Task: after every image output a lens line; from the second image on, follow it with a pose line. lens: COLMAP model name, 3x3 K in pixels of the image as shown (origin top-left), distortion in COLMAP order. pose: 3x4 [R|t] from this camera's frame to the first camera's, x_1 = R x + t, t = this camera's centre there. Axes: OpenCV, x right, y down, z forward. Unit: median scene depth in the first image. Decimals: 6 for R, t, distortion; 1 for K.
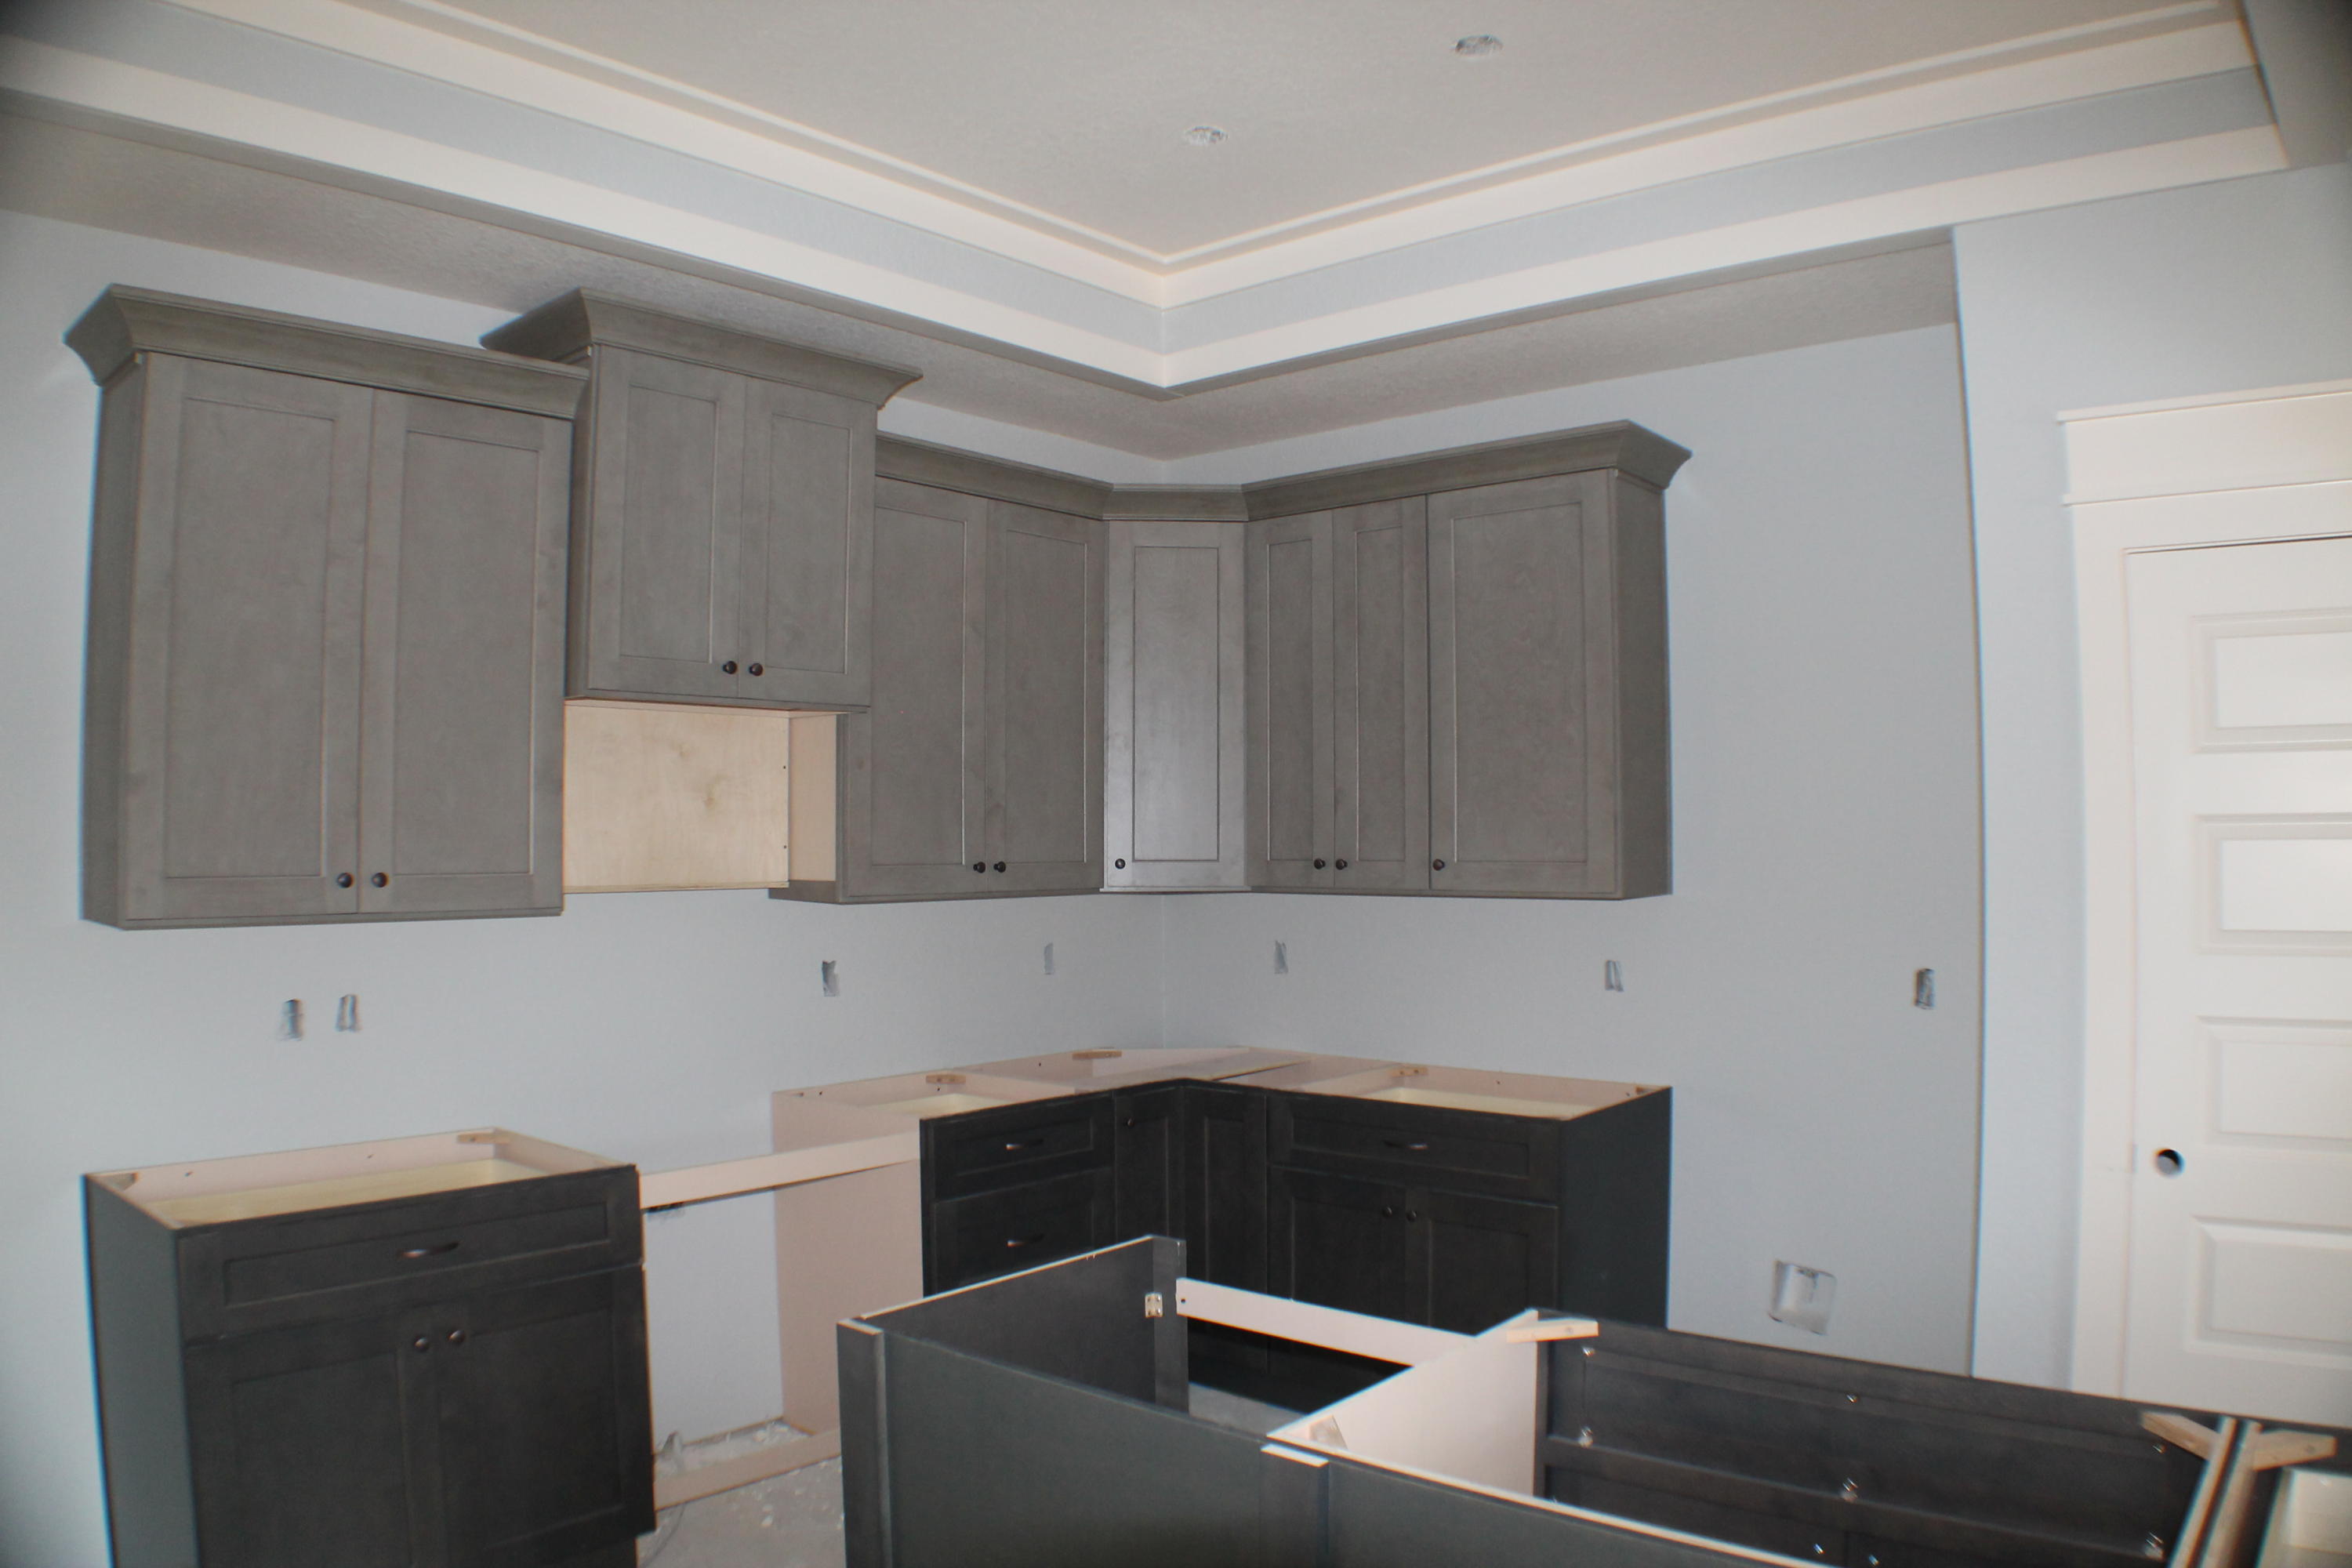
lens RADIAL K [[1654.6, 0, 1182.6], [0, 1654.6, 772.5], [0, 0, 1]] dist [-0.215301, 0.058217]
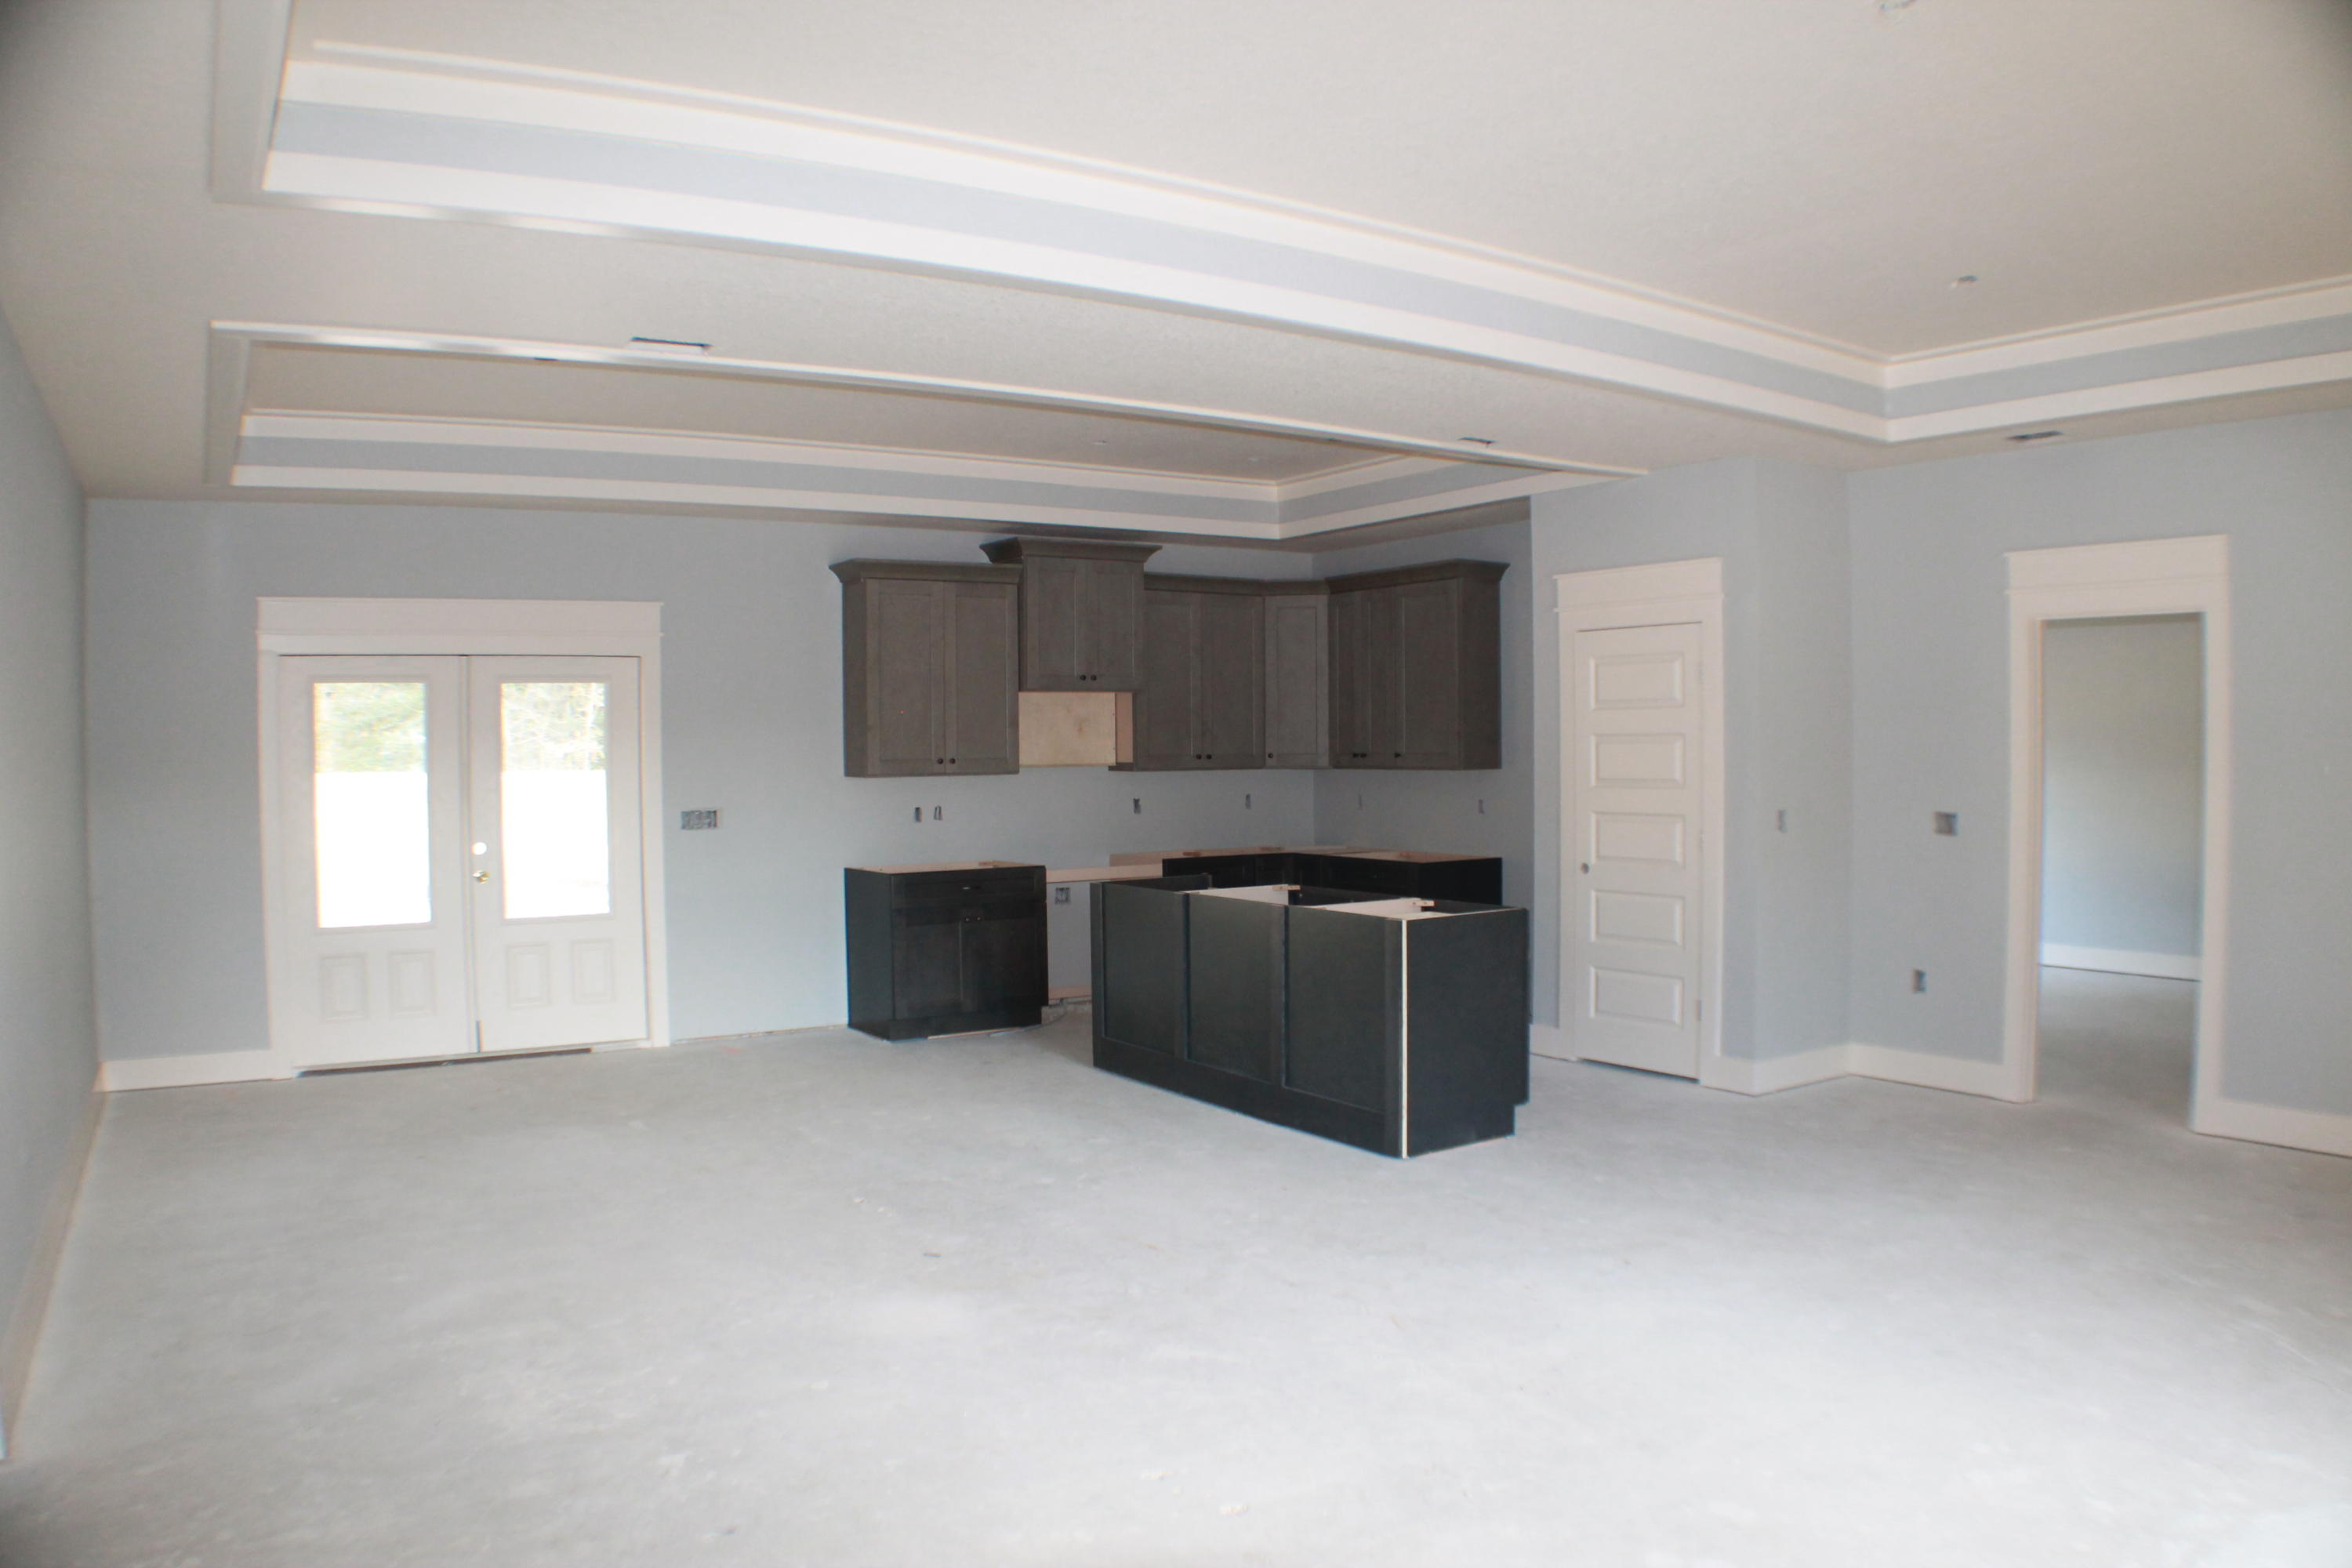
lens RADIAL K [[1644.4, 0, 1176.0], [0, 1644.4, 784.0], [0, 0, 1]] dist [-0.220991, 0.060249]
pose [[0.955714, 0.000949, -0.294295, 0.574887], [0.016857, 0.998176, 0.057961, -0.041612], [0.293814, -0.060356, 0.953955, -1.318953]]
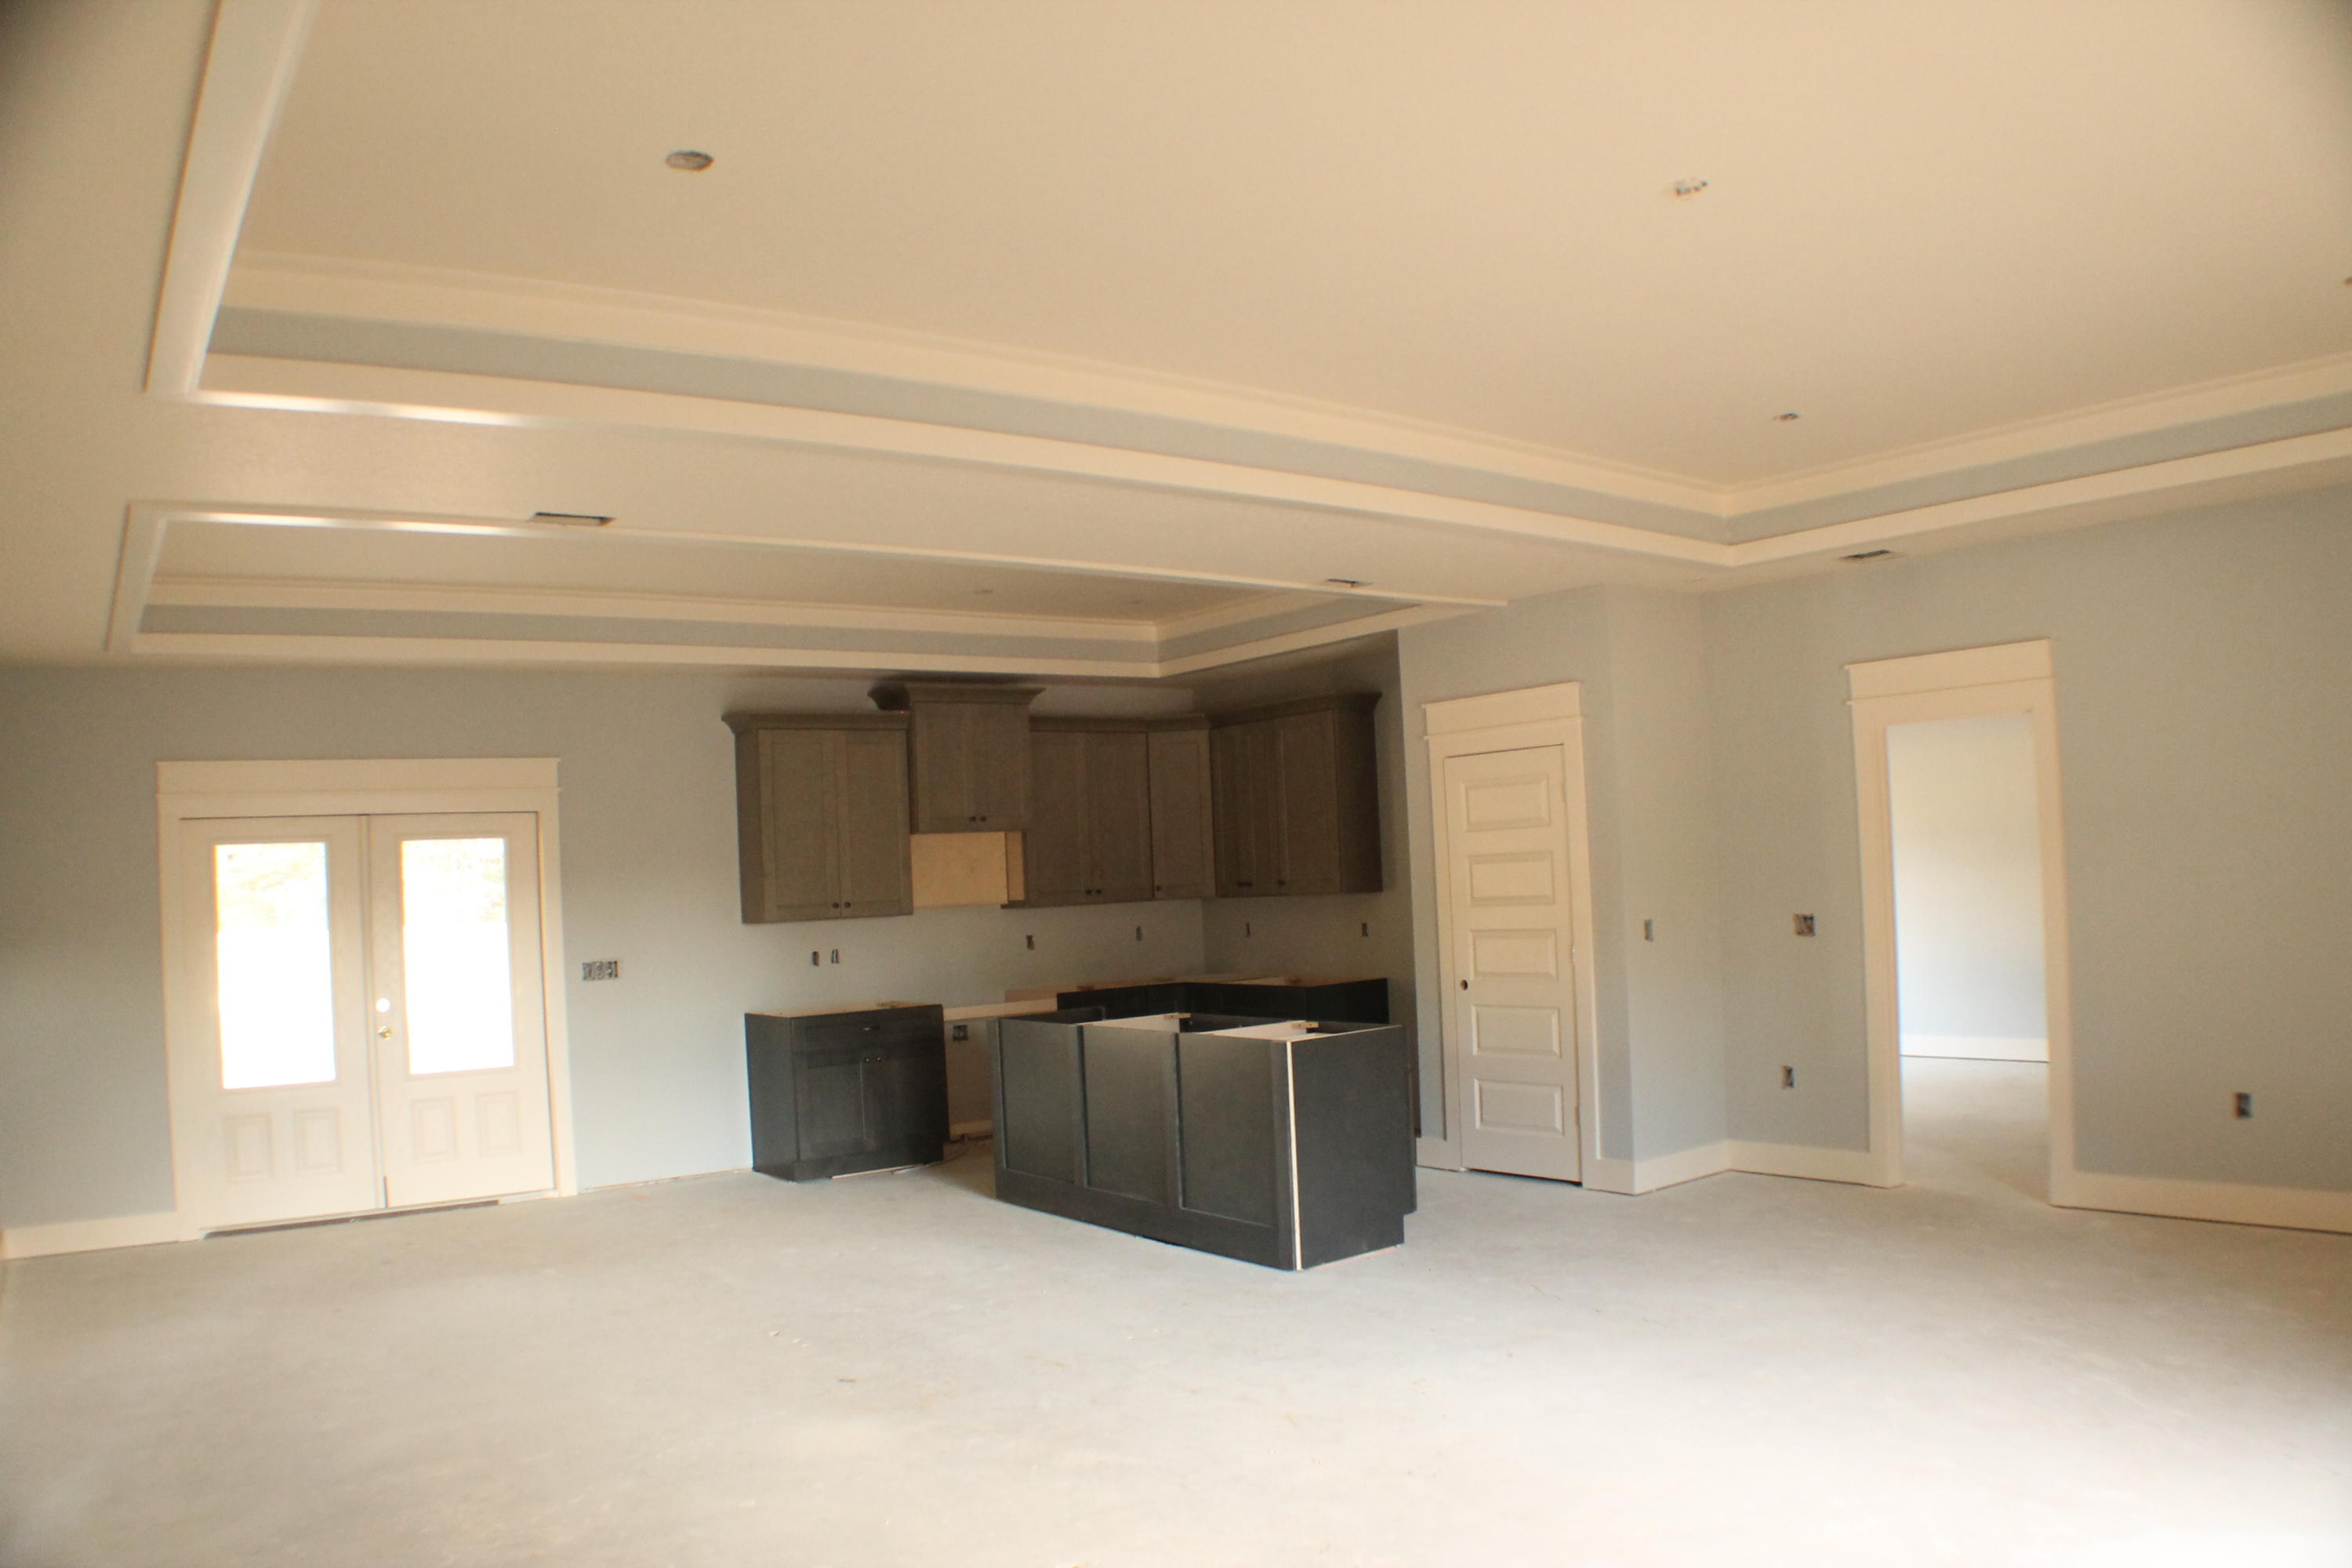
lens RADIAL K [[1666.6, 0, 1176.0], [0, 1666.6, 784.0], [0, 0, 1]] dist [-0.168289, 0.004212]
pose [[0.971616, -0.055283, -0.230013, 0.611431], [0.052446, 0.998454, -0.018437, -0.050673], [0.230676, 0.005850, 0.973013, -1.418305]]
